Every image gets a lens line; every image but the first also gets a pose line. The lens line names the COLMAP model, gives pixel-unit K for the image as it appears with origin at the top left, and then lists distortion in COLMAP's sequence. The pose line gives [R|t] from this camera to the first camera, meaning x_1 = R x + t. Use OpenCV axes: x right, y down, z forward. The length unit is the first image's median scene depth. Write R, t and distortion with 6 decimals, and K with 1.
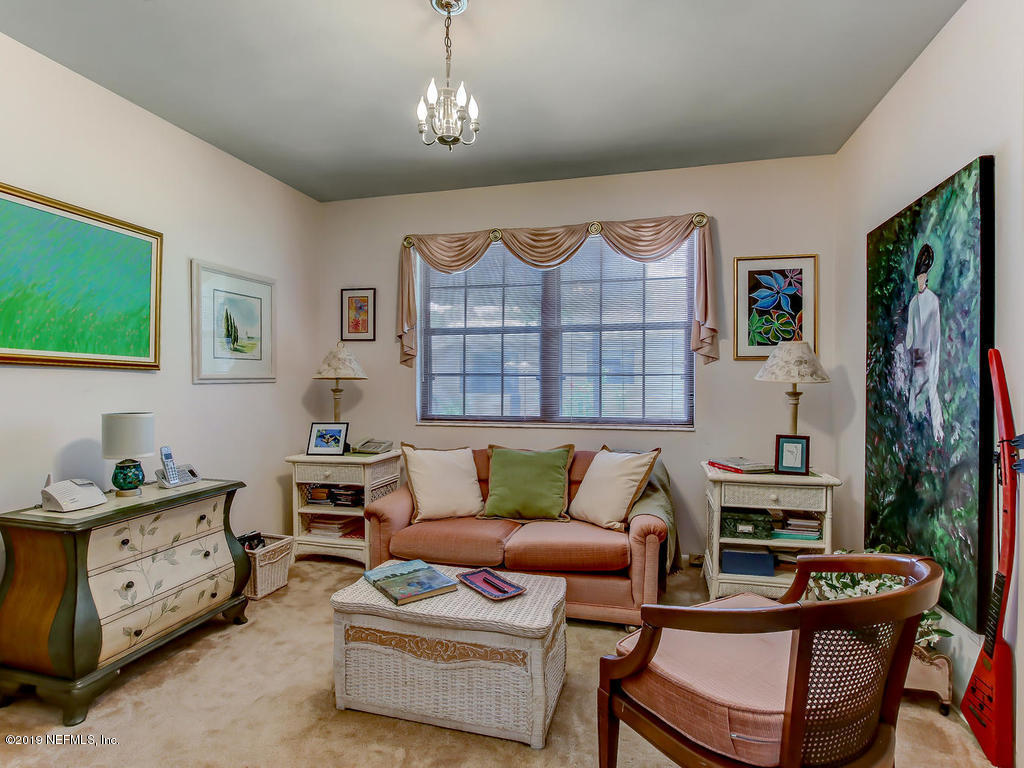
lens RADIAL K [[535.1, 0, 511.8], [0, 535.1, 376.4], [0, 0, 1]] dist [-0.005056, -0.001436]
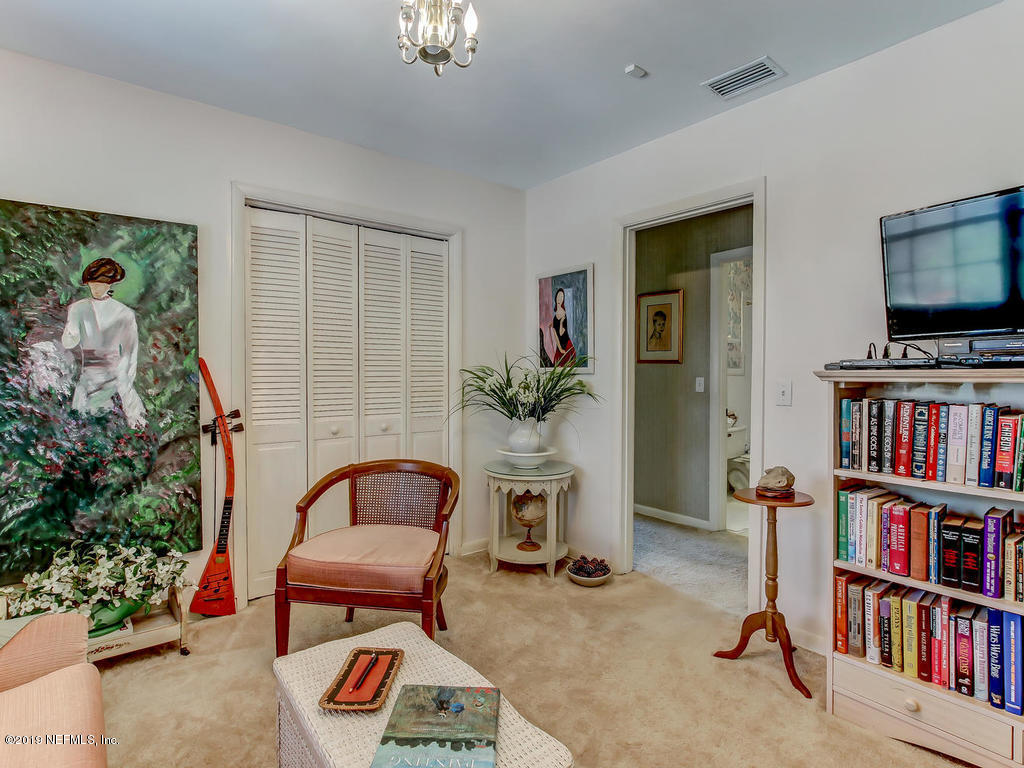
lens RADIAL K [[535.1, 0, 511.8], [0, 535.1, 376.4], [0, 0, 1]] dist [-0.005056, -0.001436]
pose [[-0.801694, -0.007280, 0.597690, -0.619778], [-0.005330, 0.999973, 0.005030, -0.008580], [-0.597710, 0.000847, -0.801712, 1.474750]]
